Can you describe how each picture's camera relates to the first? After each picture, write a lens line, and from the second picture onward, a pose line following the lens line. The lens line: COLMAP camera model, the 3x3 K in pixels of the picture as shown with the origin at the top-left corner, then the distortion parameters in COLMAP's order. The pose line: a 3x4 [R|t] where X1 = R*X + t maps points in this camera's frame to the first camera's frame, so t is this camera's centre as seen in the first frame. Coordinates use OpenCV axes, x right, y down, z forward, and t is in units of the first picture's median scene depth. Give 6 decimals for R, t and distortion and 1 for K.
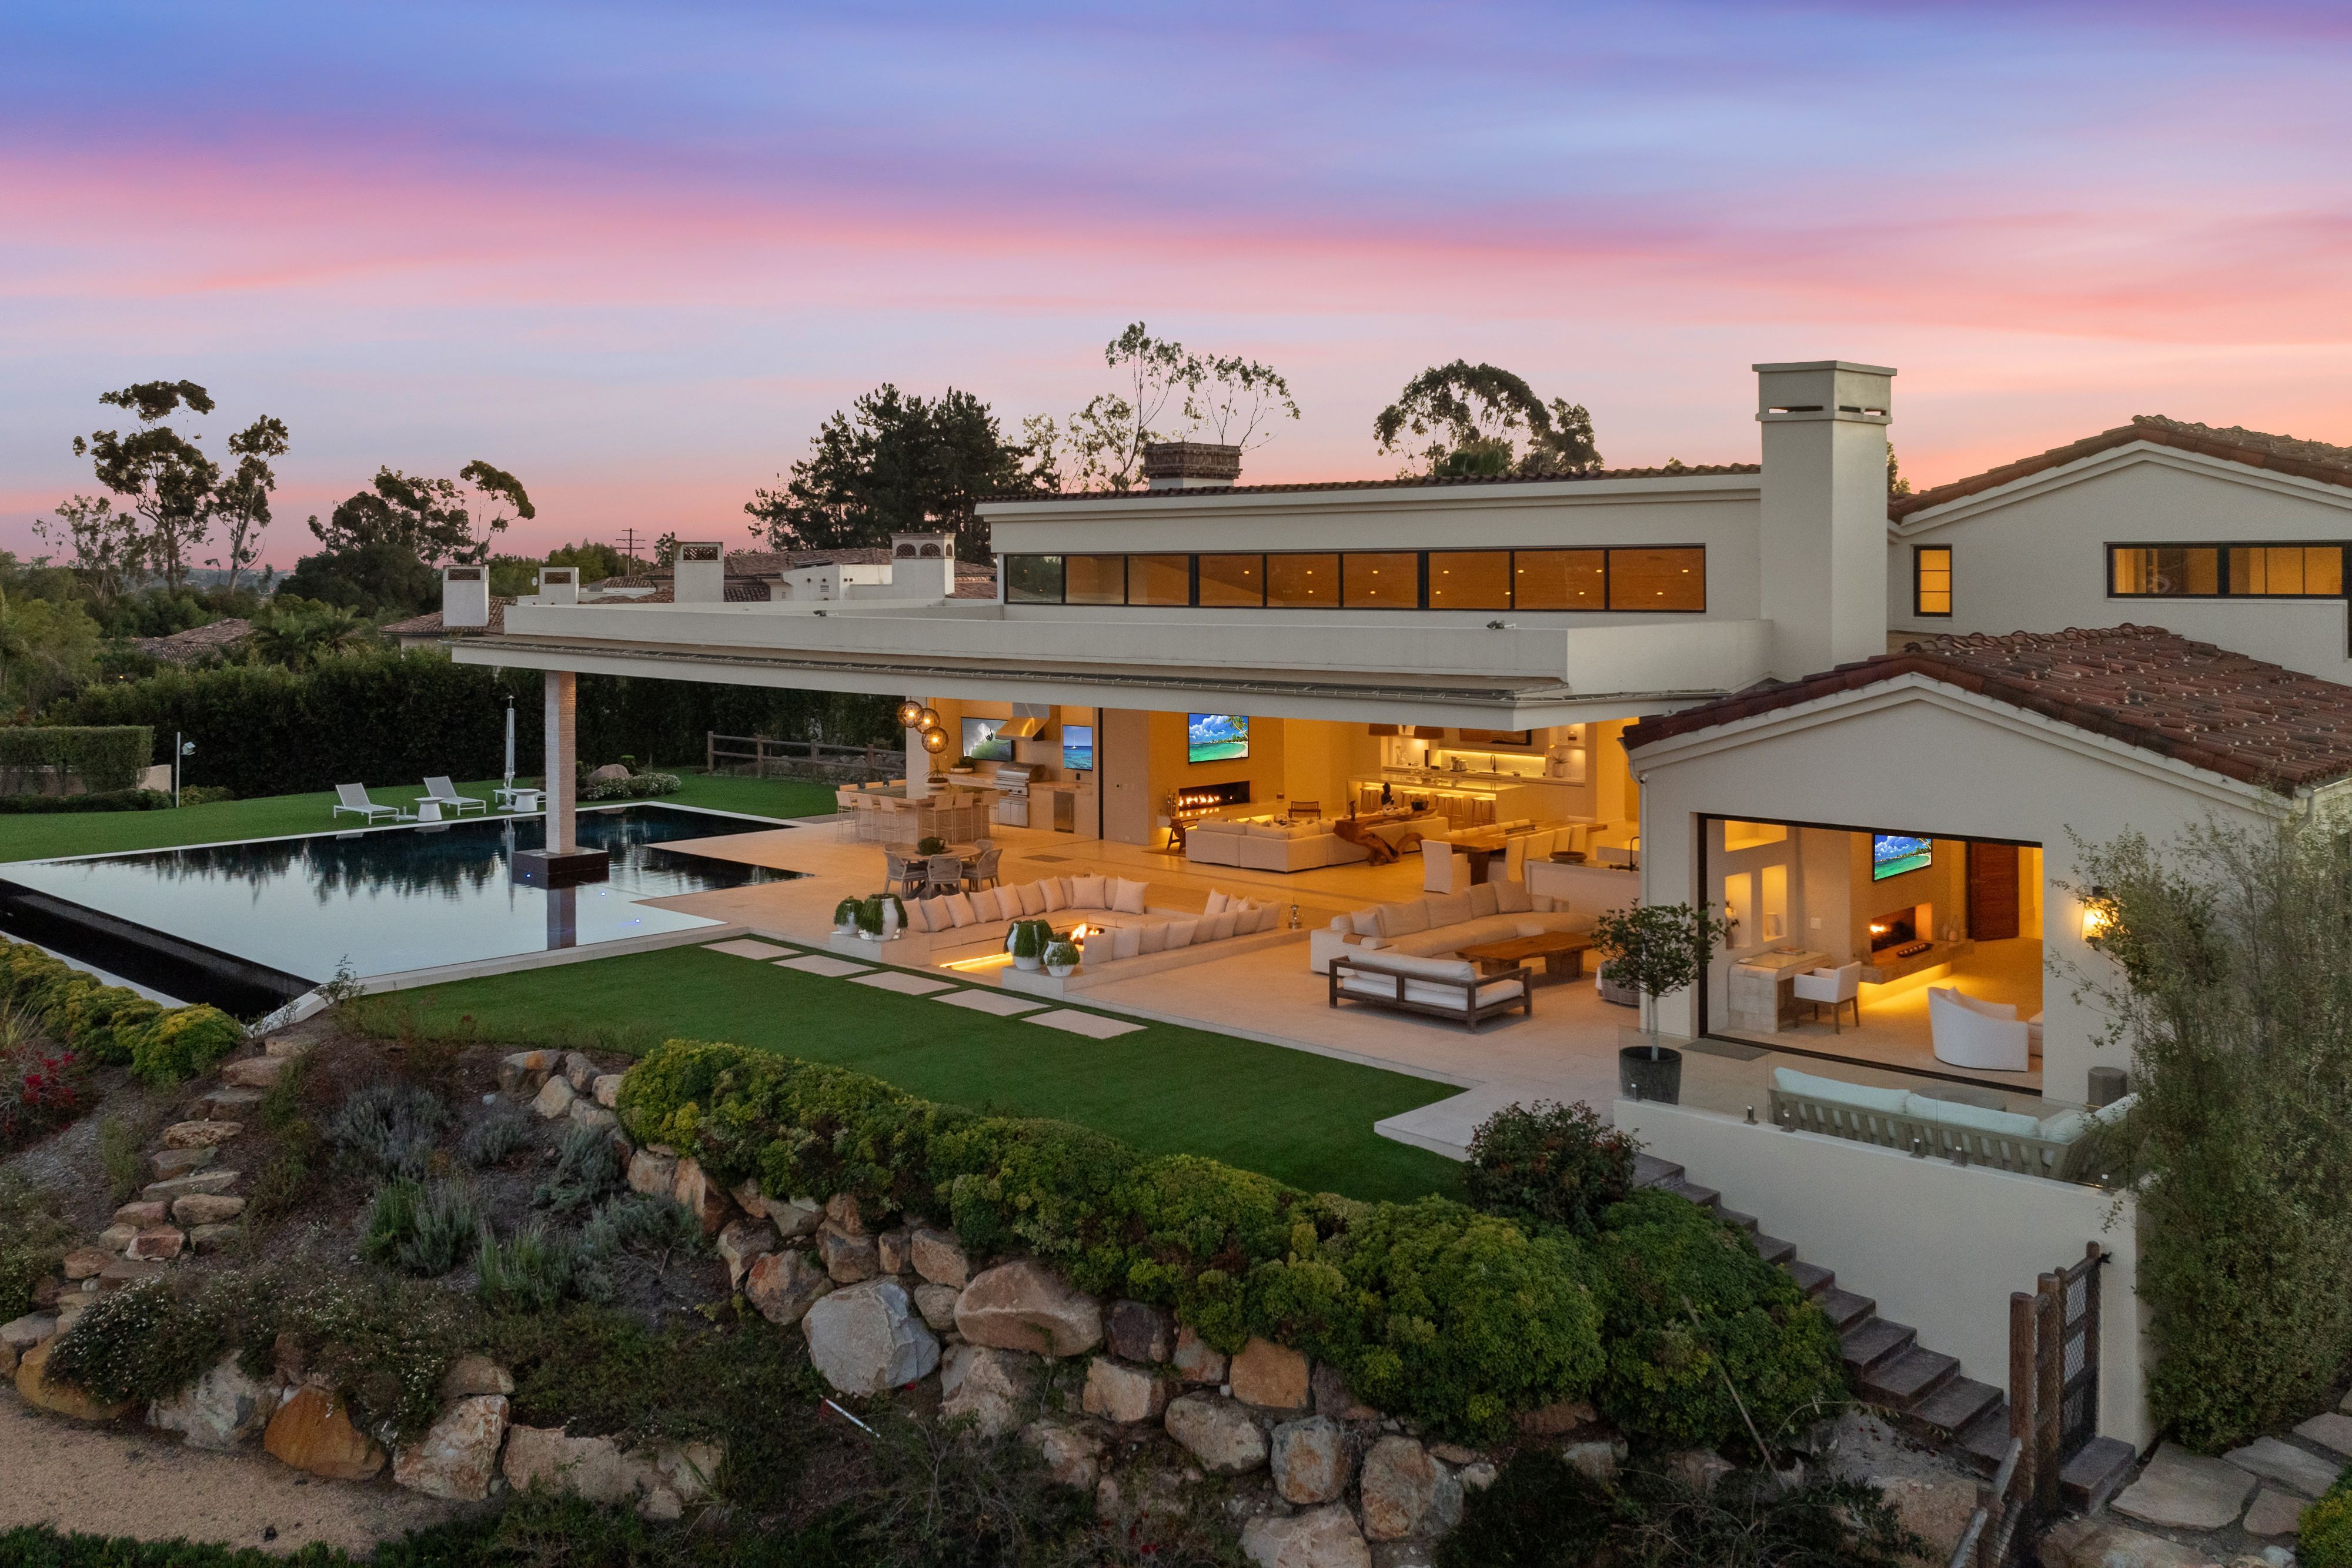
lens RADIAL K [[1963.4, 0, 1203.6], [0, 1963.4, 720.1], [0, 0, 1]] dist [-0.012351, -0.018694]
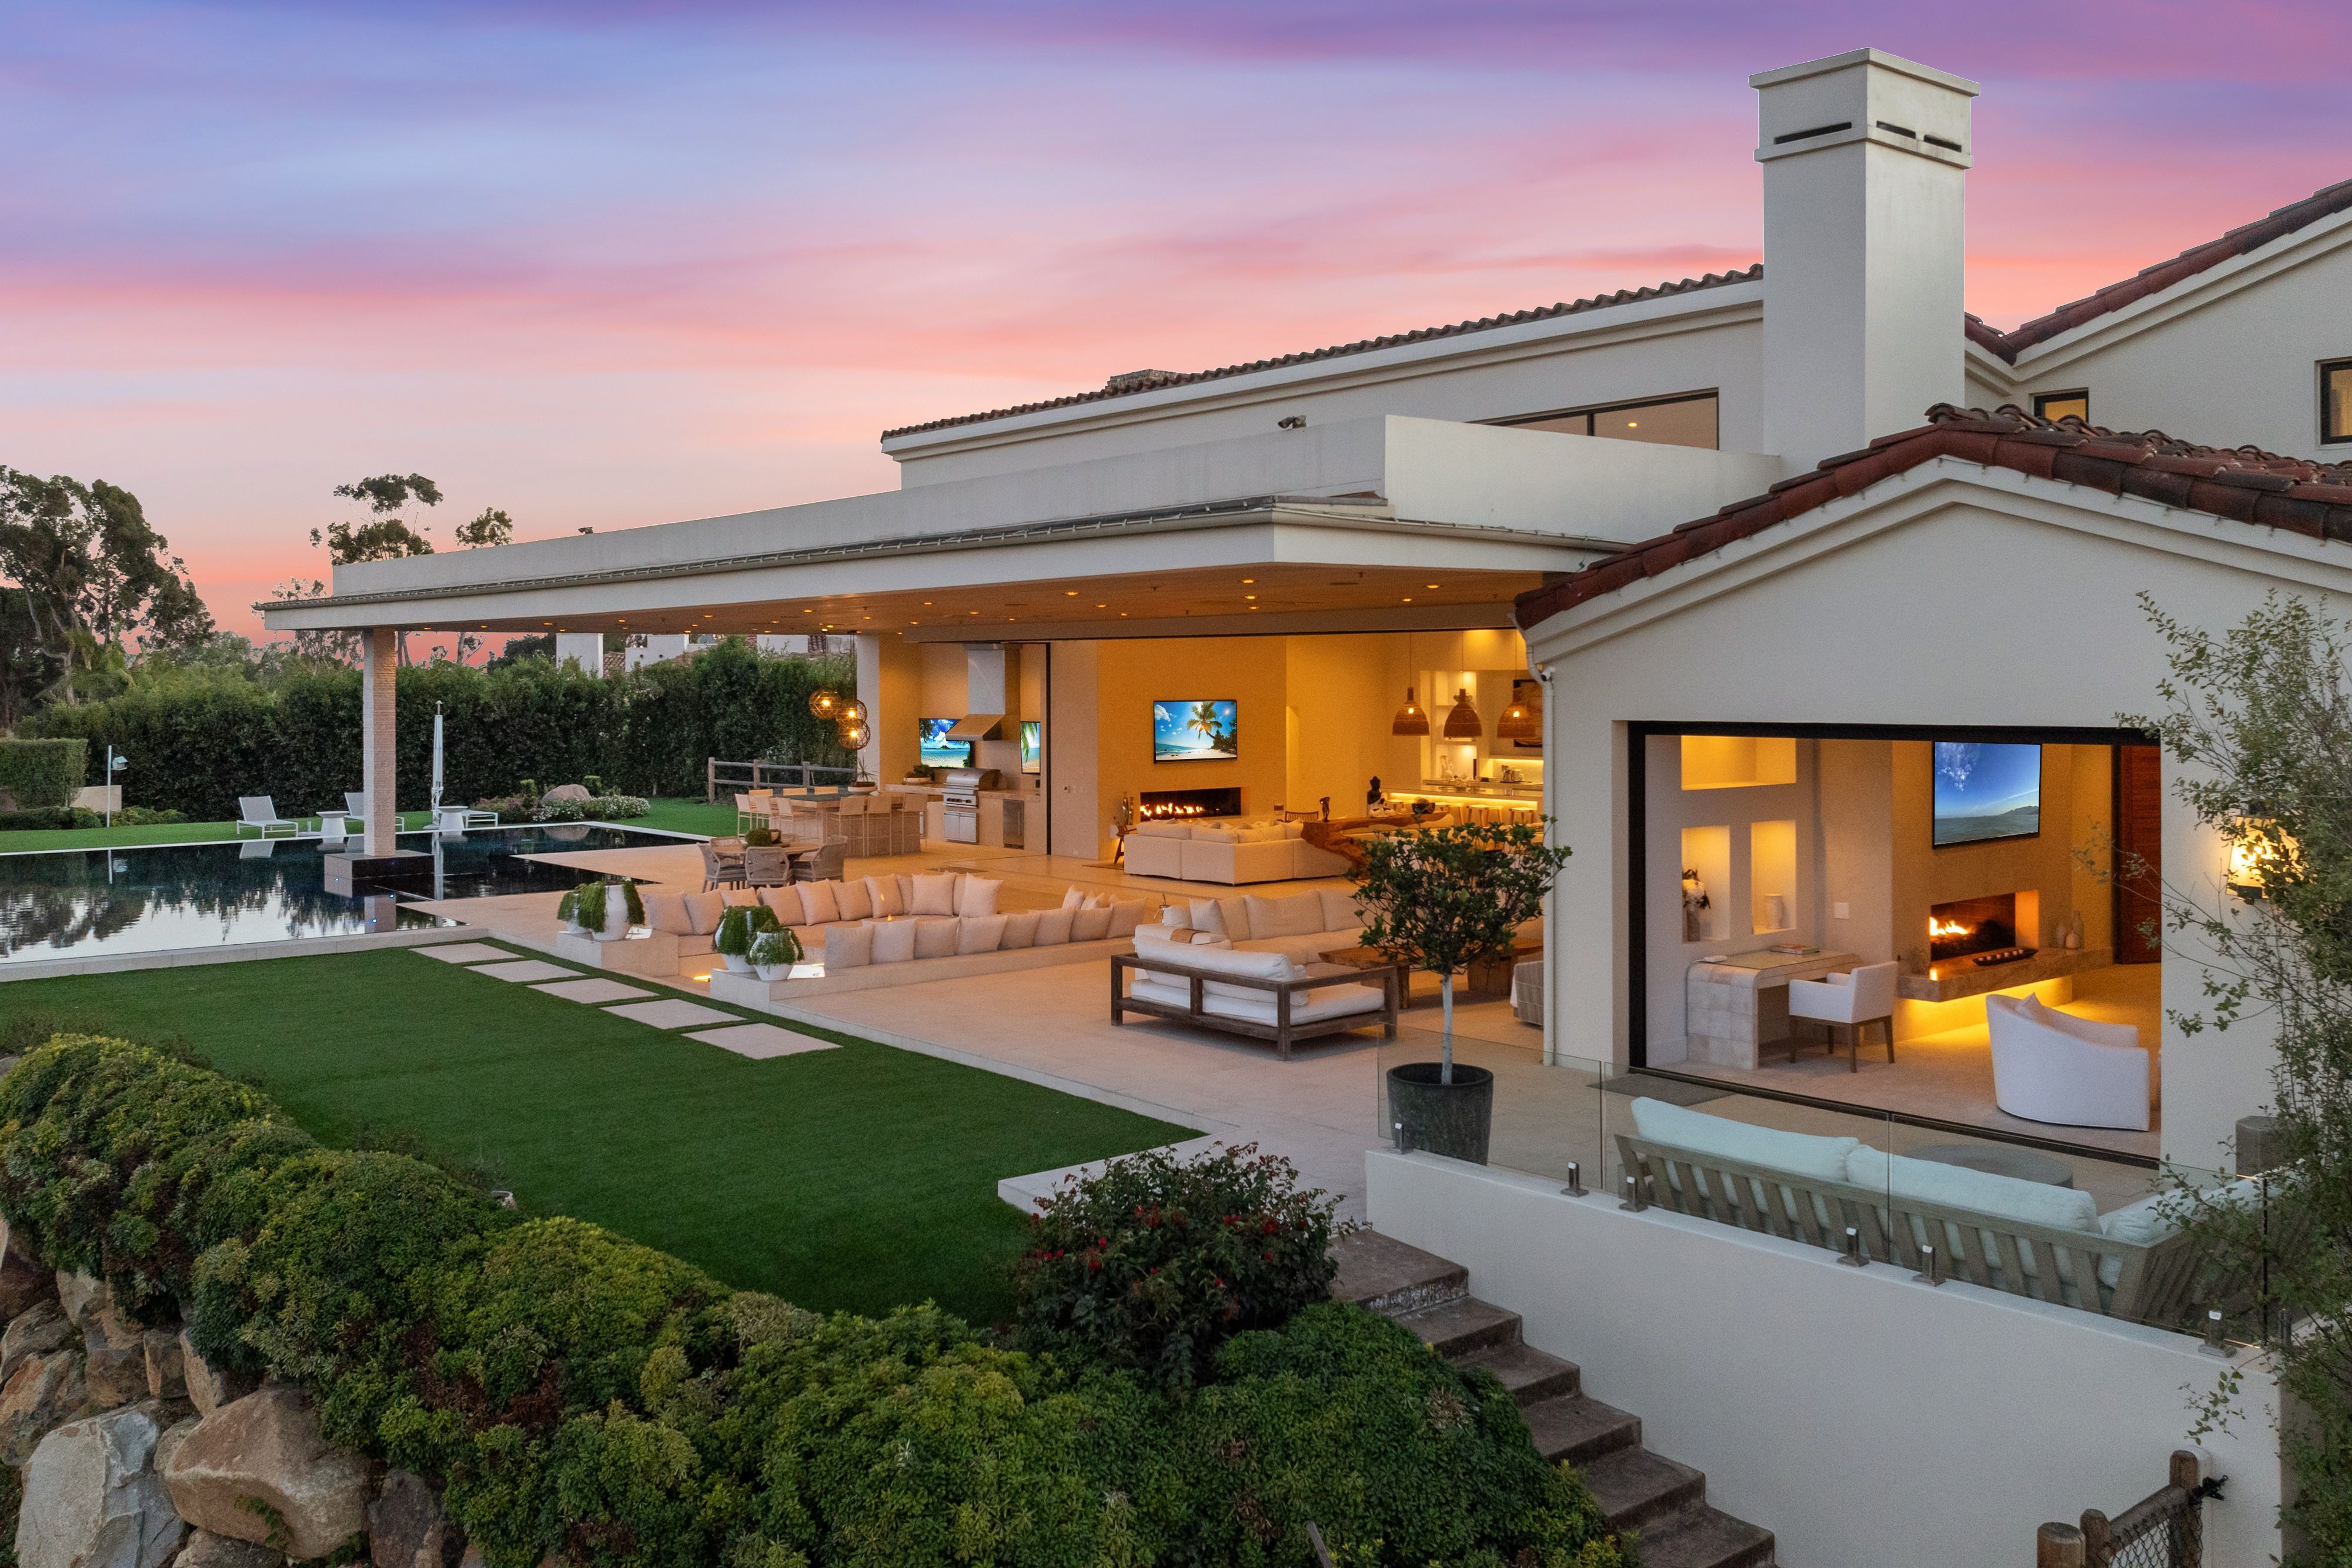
lens RADIAL K [[1963.4, 0, 1183.4], [0, 1963.4, 798.1], [0, 0, 1]] dist [-0.012351, -0.018694]
pose [[0.992285, 0.004188, -0.123903, 0.210787], [-0.005305, 0.999948, -0.008687, 0.088084], [0.123861, 0.009277, 0.992256, 0.386978]]
